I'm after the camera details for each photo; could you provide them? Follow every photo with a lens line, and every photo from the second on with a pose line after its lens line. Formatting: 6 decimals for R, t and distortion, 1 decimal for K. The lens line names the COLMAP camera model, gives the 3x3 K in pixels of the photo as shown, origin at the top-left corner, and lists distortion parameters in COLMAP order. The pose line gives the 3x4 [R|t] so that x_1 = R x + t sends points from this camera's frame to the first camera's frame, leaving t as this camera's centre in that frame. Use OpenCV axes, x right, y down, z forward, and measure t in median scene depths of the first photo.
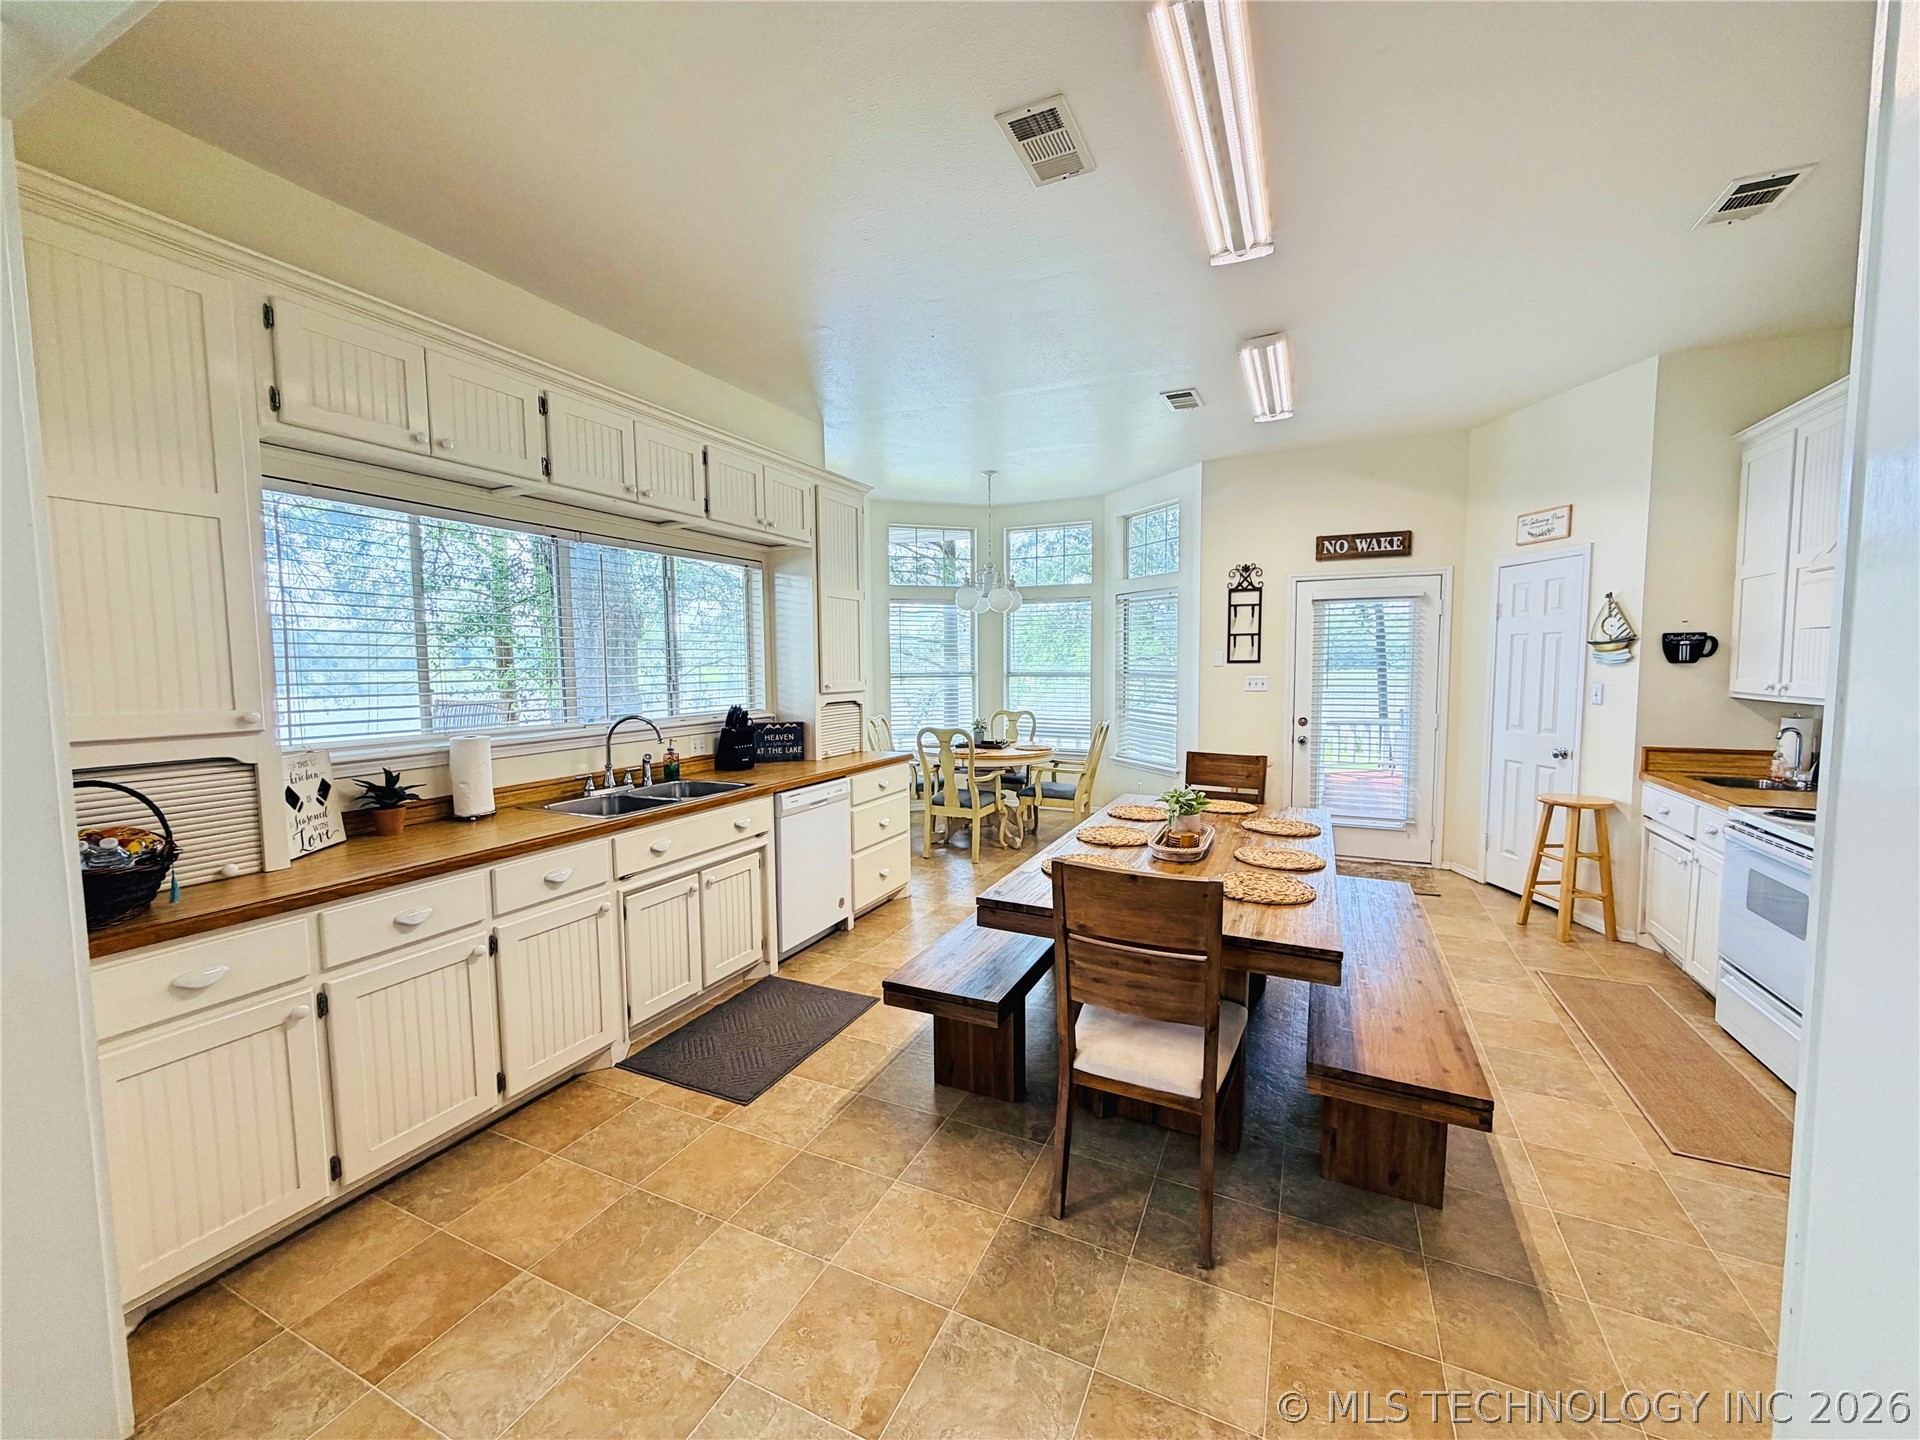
lens RADIAL K [[769.2, 0, 968.4], [0, 769.2, 713.4], [0, 0, 1]] dist [0.003725, 0.000741]
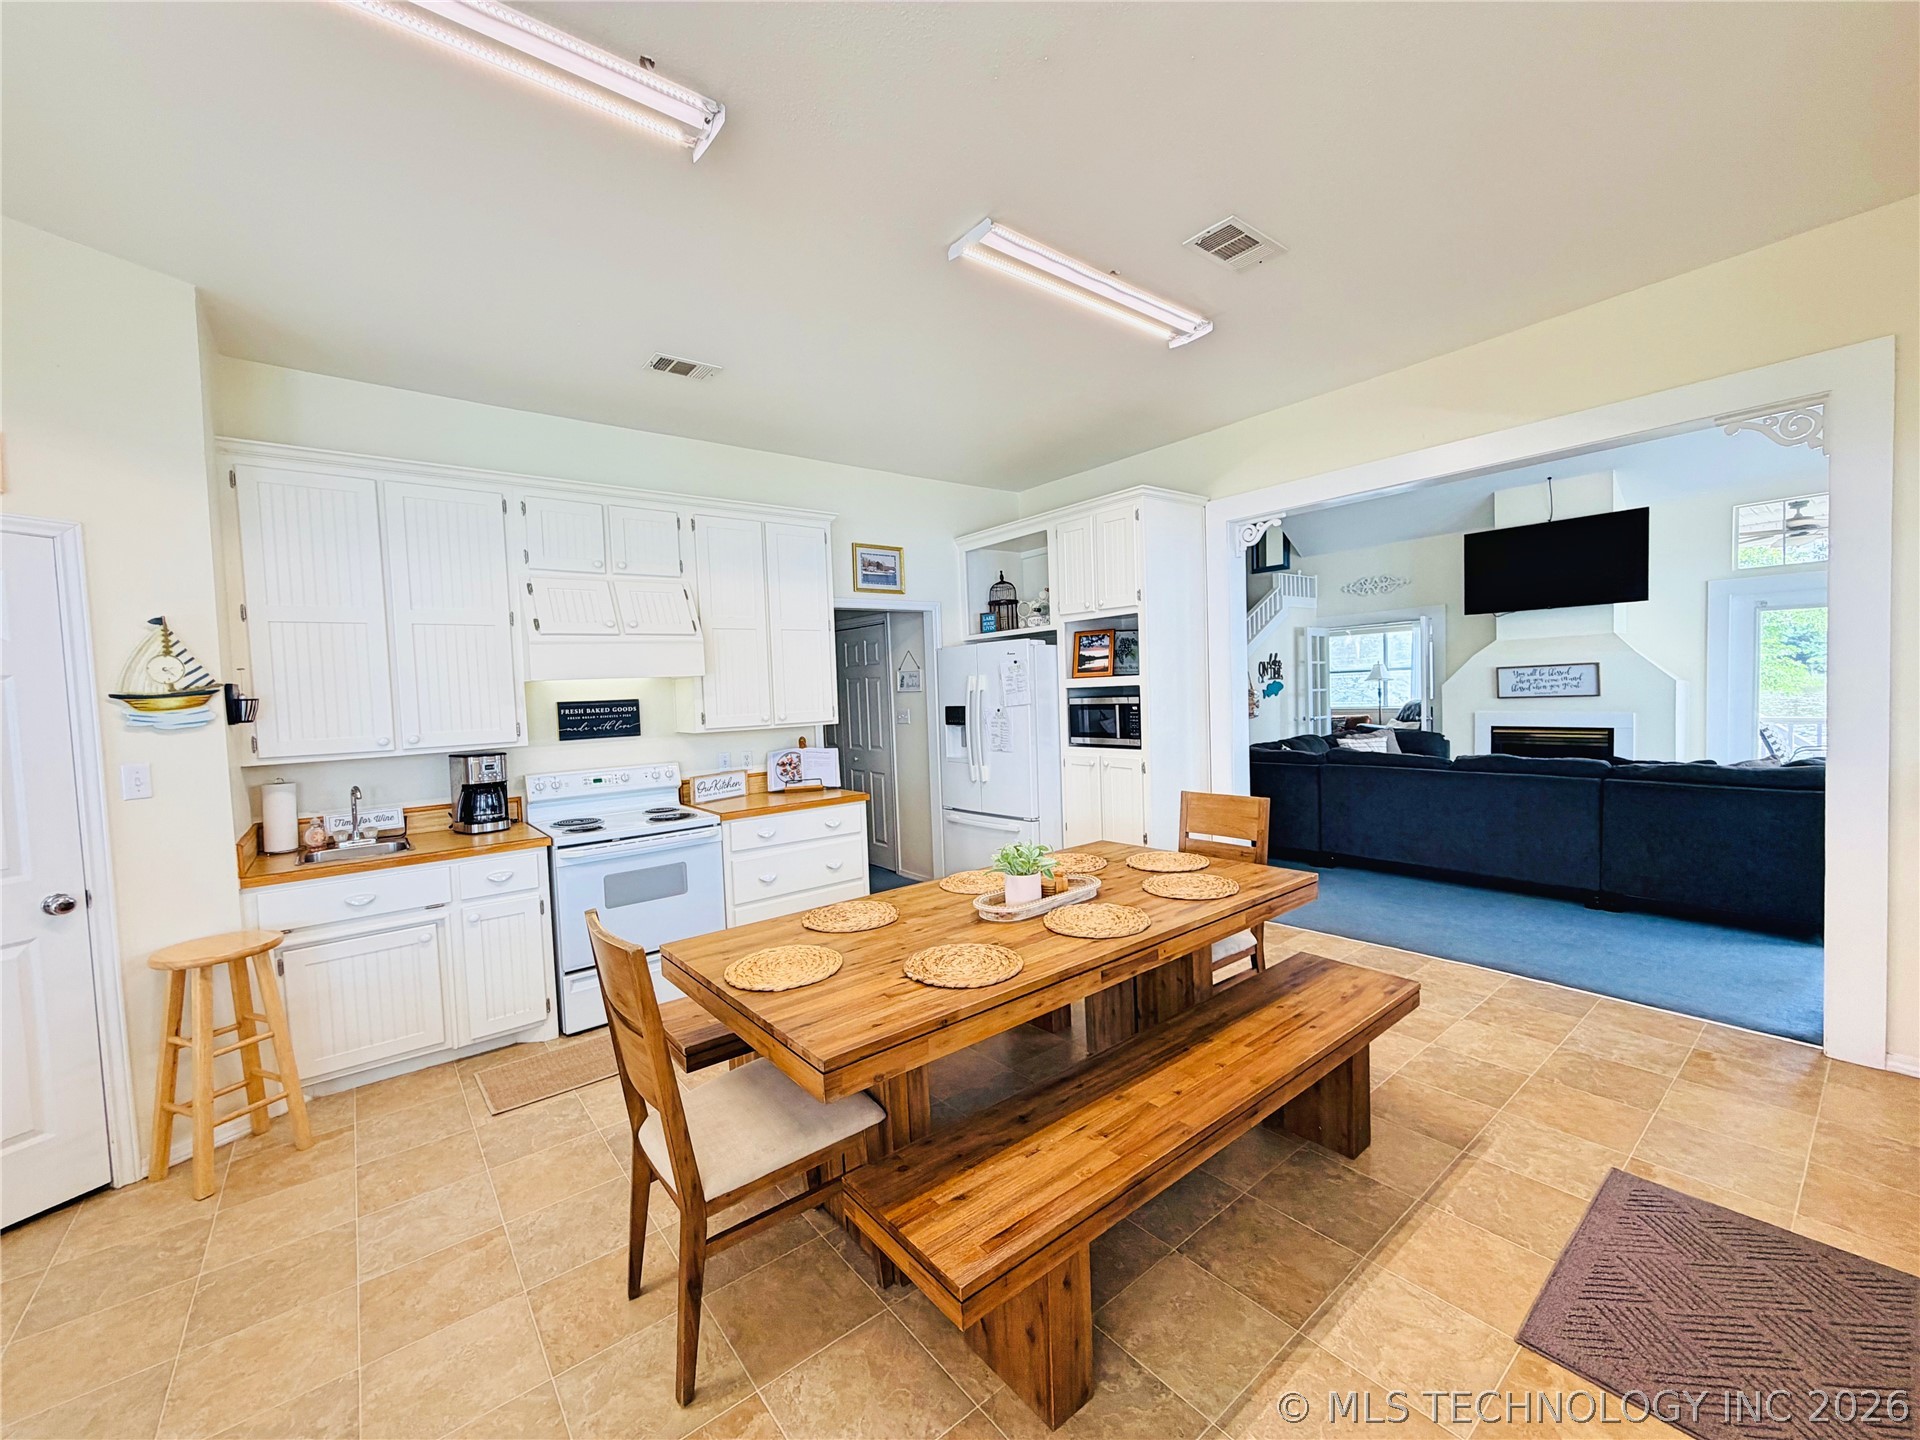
lens RADIAL K [[769.2, 0, 959.3], [0, 769.2, 709.7], [0, 0, 1]] dist [0.003725, 0.000741]
pose [[-0.891775, 0.029598, 0.451510, -0.038140], [0.078192, 0.992927, 0.089347, -0.138052], [-0.445672, 0.114982, -0.887781, 2.018452]]
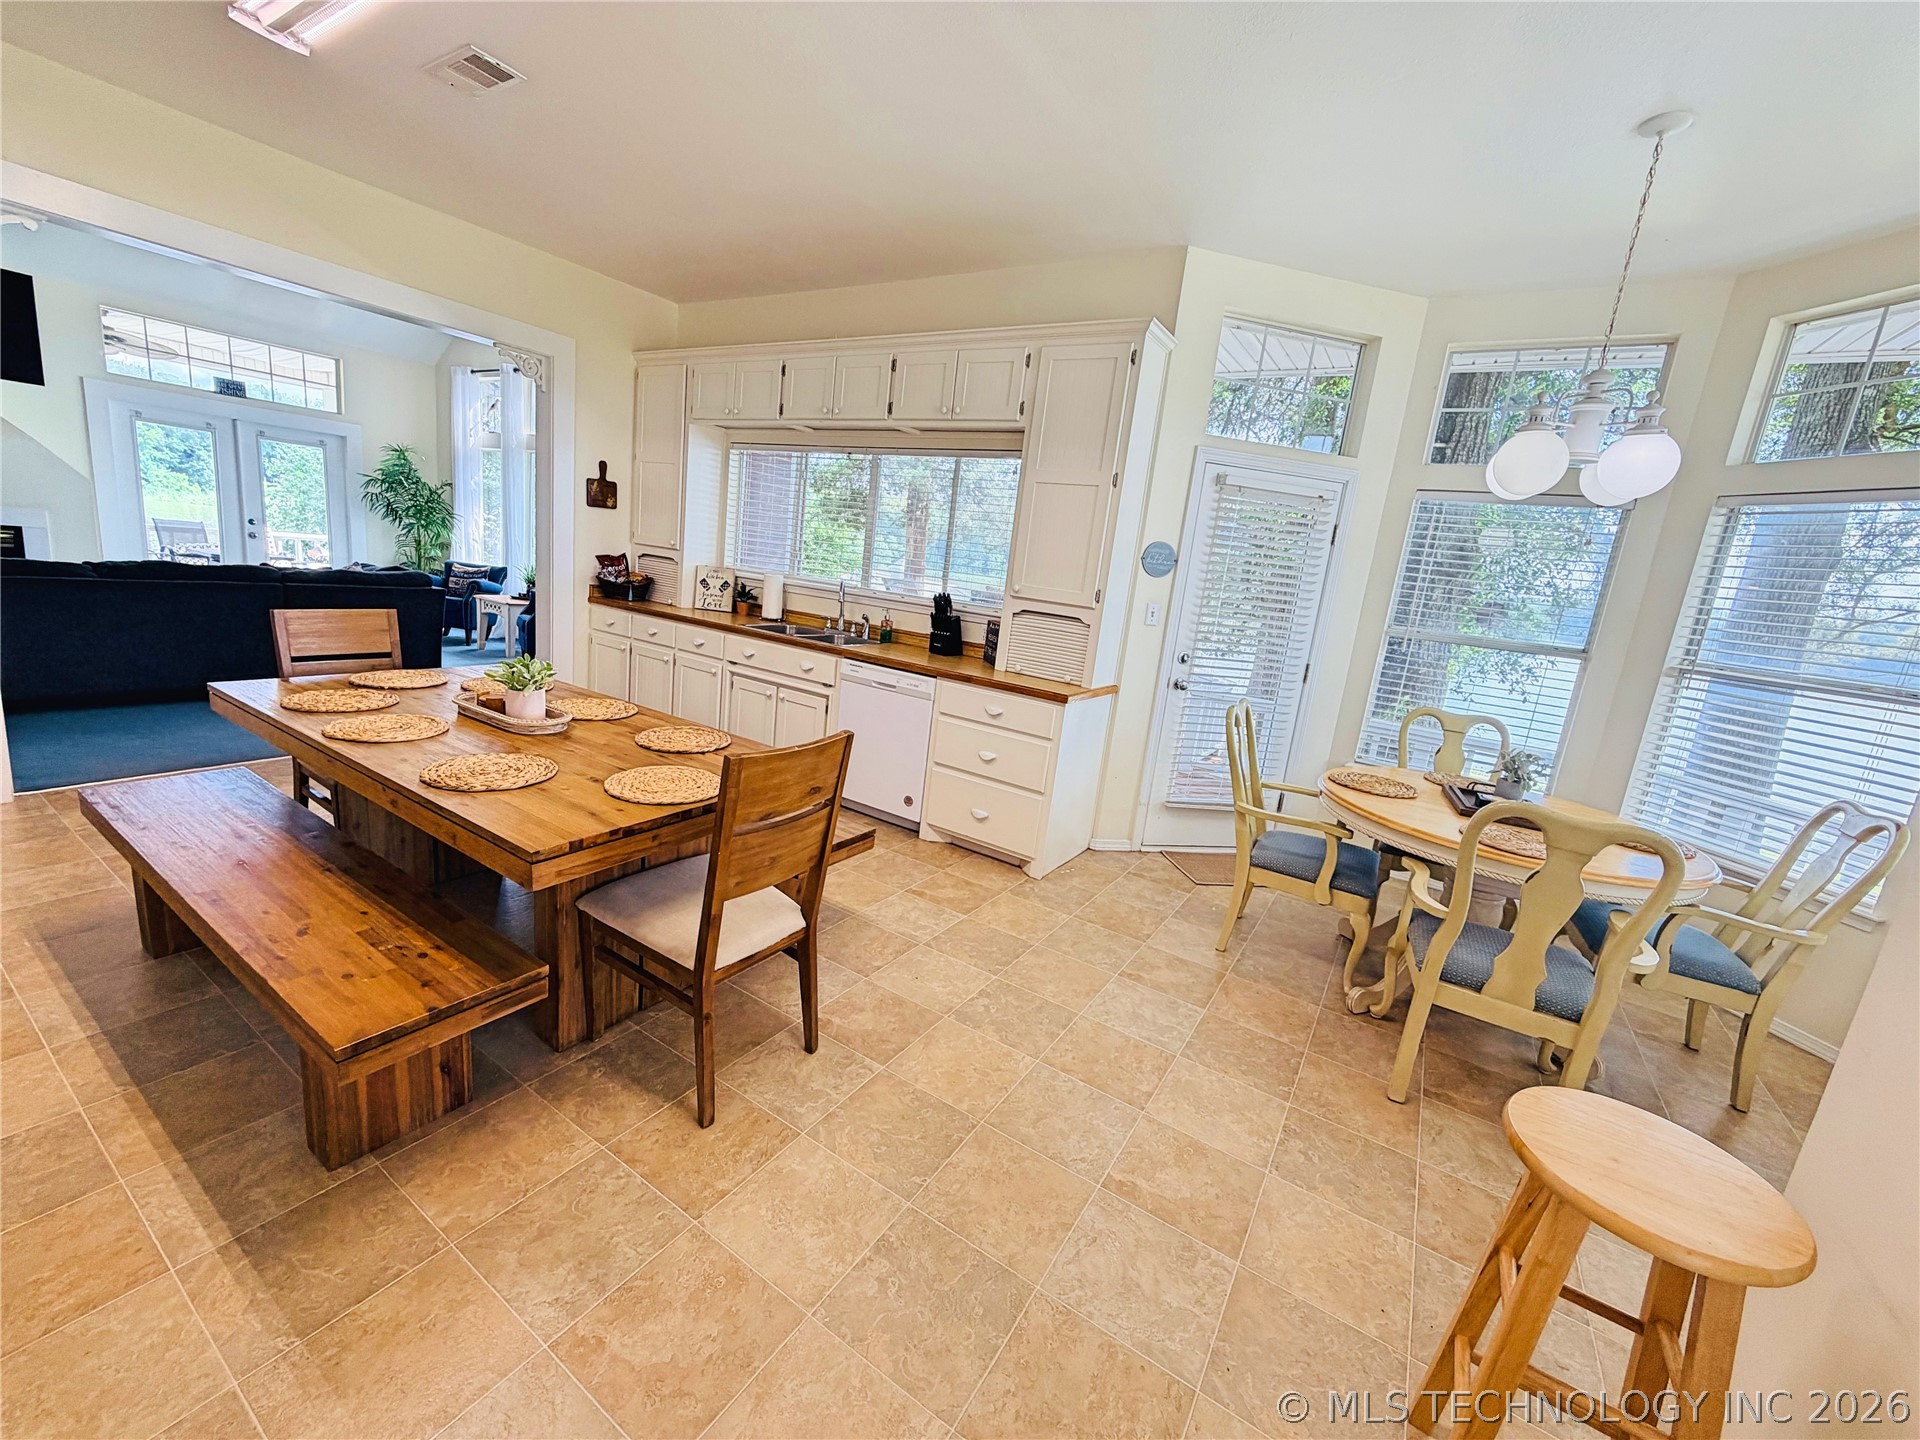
lens RADIAL K [[769.2, 0, 959.8], [0, 769.2, 731.7], [0, 0, 1]] dist [0.003725, 0.000741]
pose [[-0.148954, 0.208022, -0.966716, 1.205976], [-0.178101, 0.955991, 0.233156, -0.127281], [0.972673, 0.206902, -0.105350, 1.835862]]
